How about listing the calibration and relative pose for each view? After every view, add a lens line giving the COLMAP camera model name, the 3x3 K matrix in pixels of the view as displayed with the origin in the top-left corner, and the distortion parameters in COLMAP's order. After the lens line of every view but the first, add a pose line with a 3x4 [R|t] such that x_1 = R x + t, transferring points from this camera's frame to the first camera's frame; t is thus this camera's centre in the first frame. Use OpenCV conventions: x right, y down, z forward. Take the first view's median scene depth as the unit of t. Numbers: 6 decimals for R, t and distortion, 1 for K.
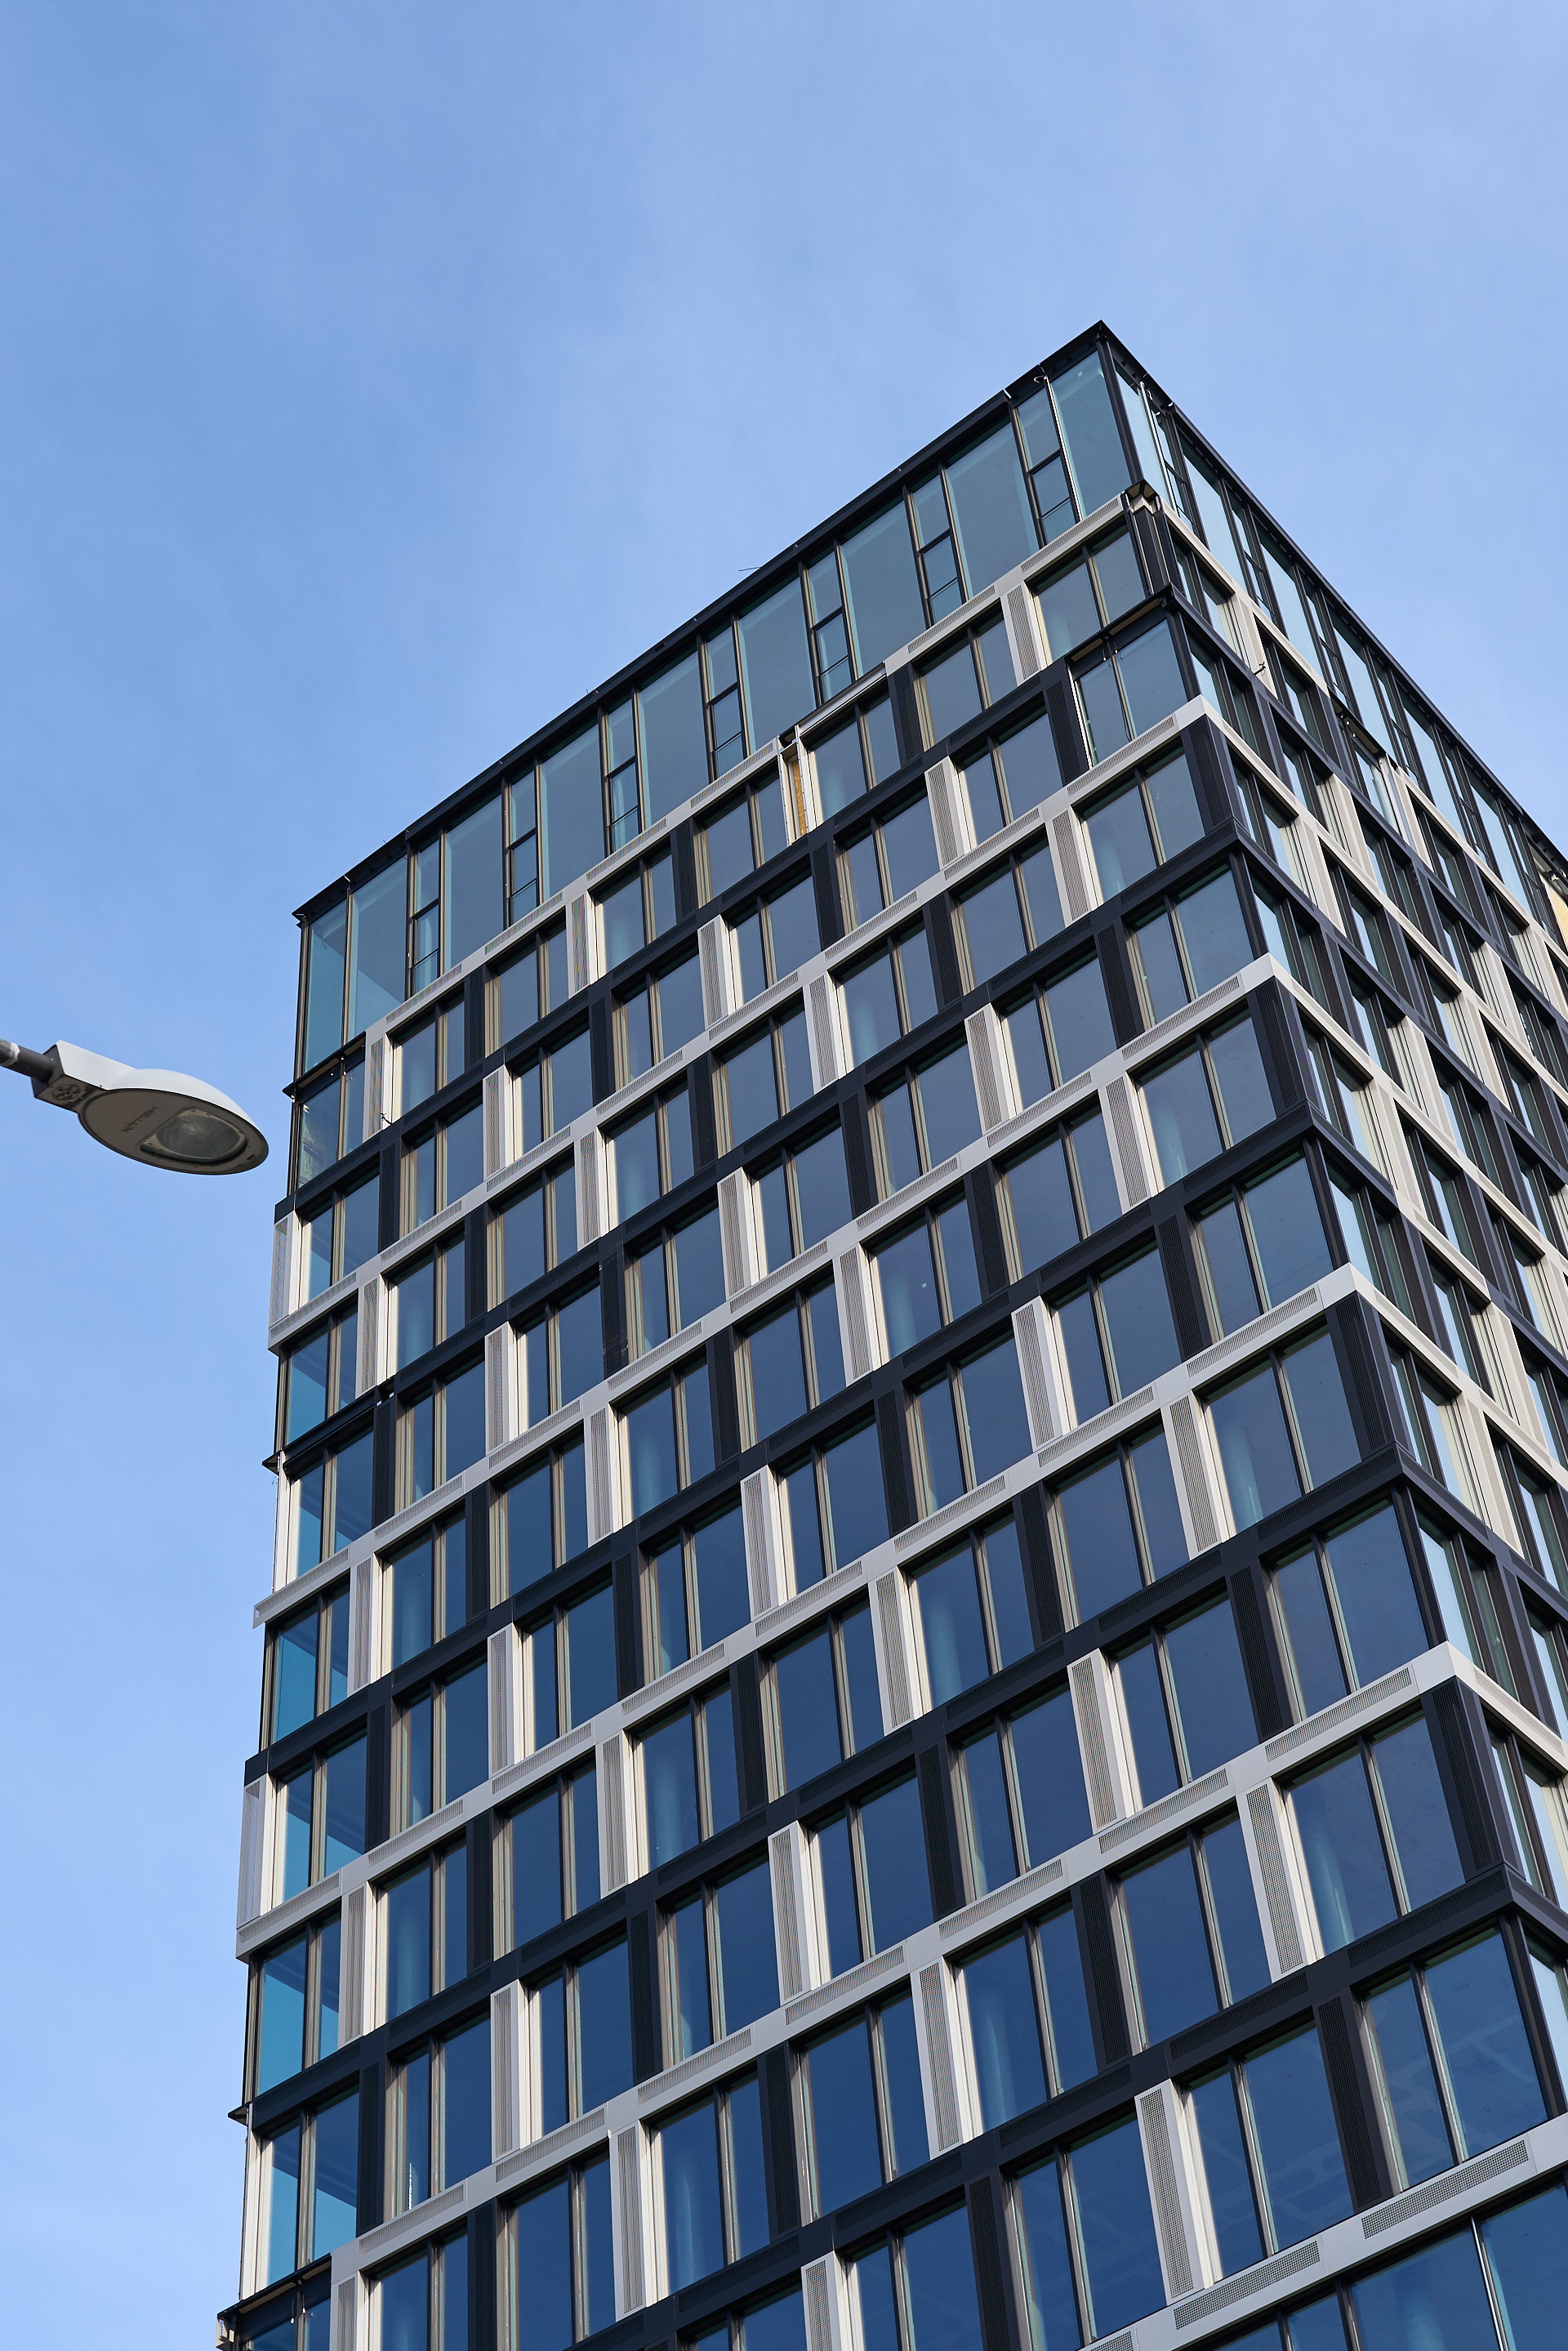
lens RADIAL K [[3480.7, 0, 784.0], [0, 3480.7, 1175.5], [0, 0, 1]] dist [-0.088934, 0.210635]
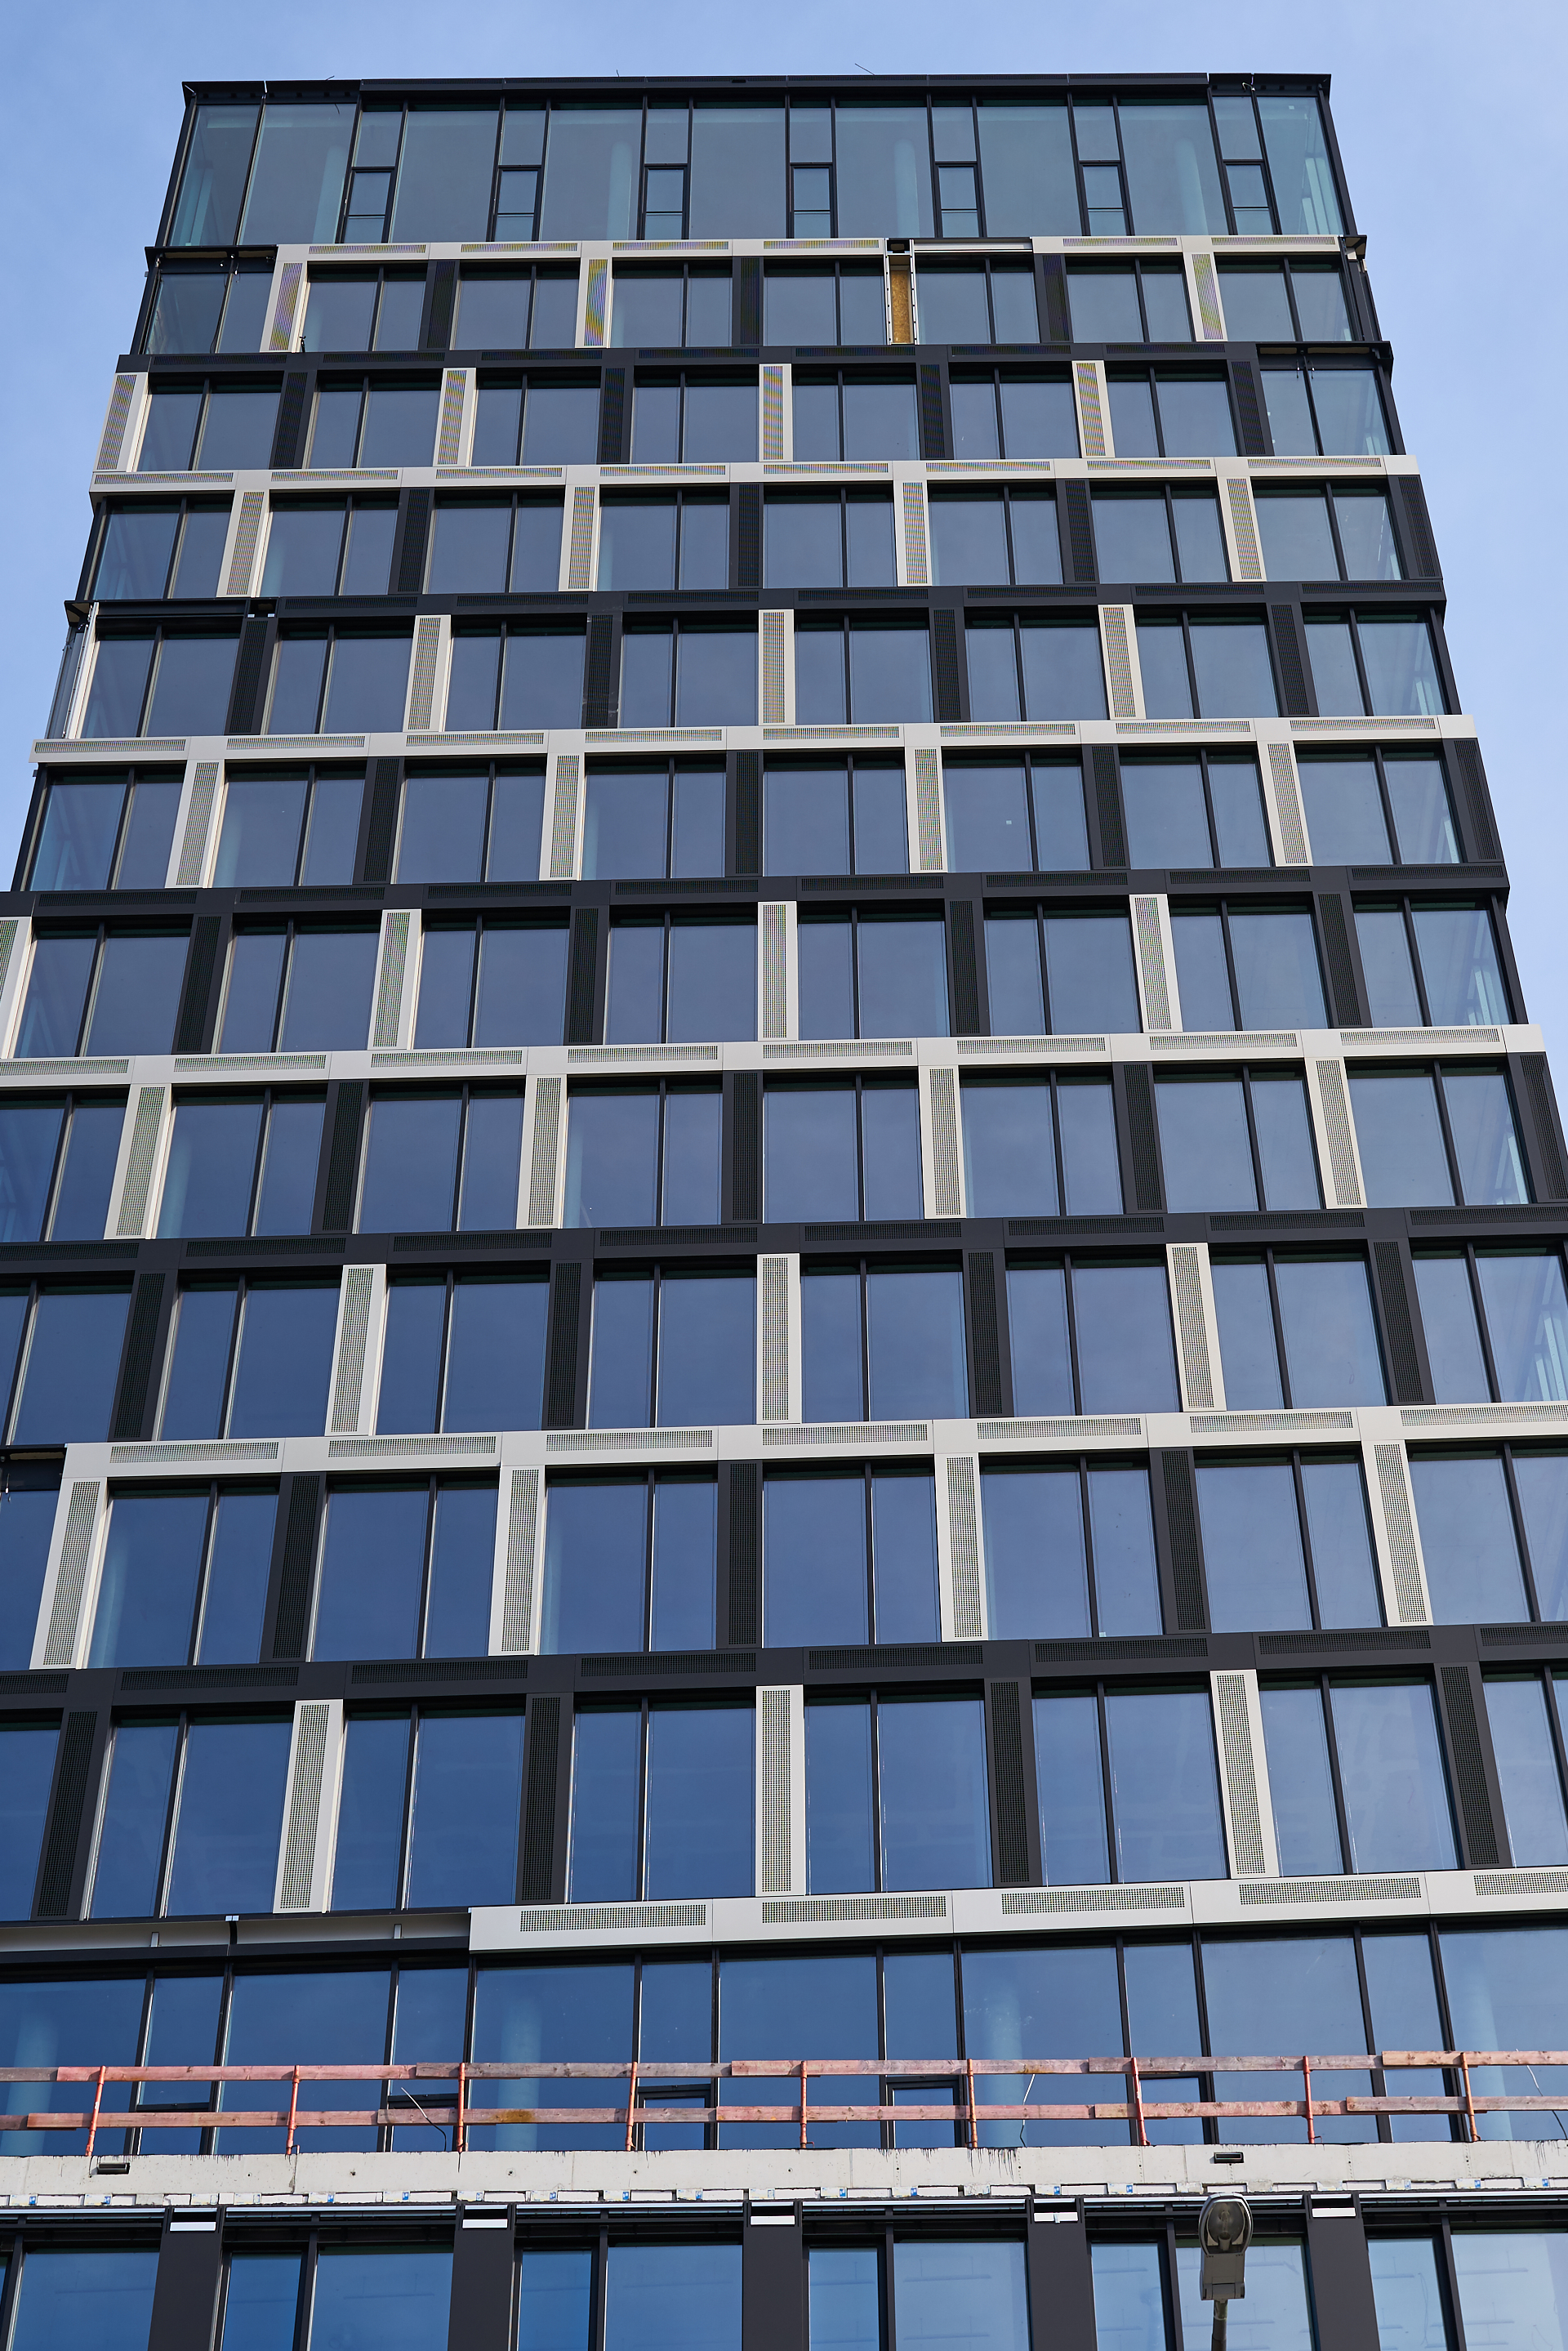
lens RADIAL K [[3504.8, 0, 1114.7], [0, 3504.8, 1206.8], [0, 0, 1]] dist [-0.065187, 0.084798]
pose [[0.770478, 0.475260, 0.424843, -0.211862], [-0.487917, 0.868566, -0.086774, 0.138894], [-0.410245, -0.140431, 0.901098, 0.093206]]
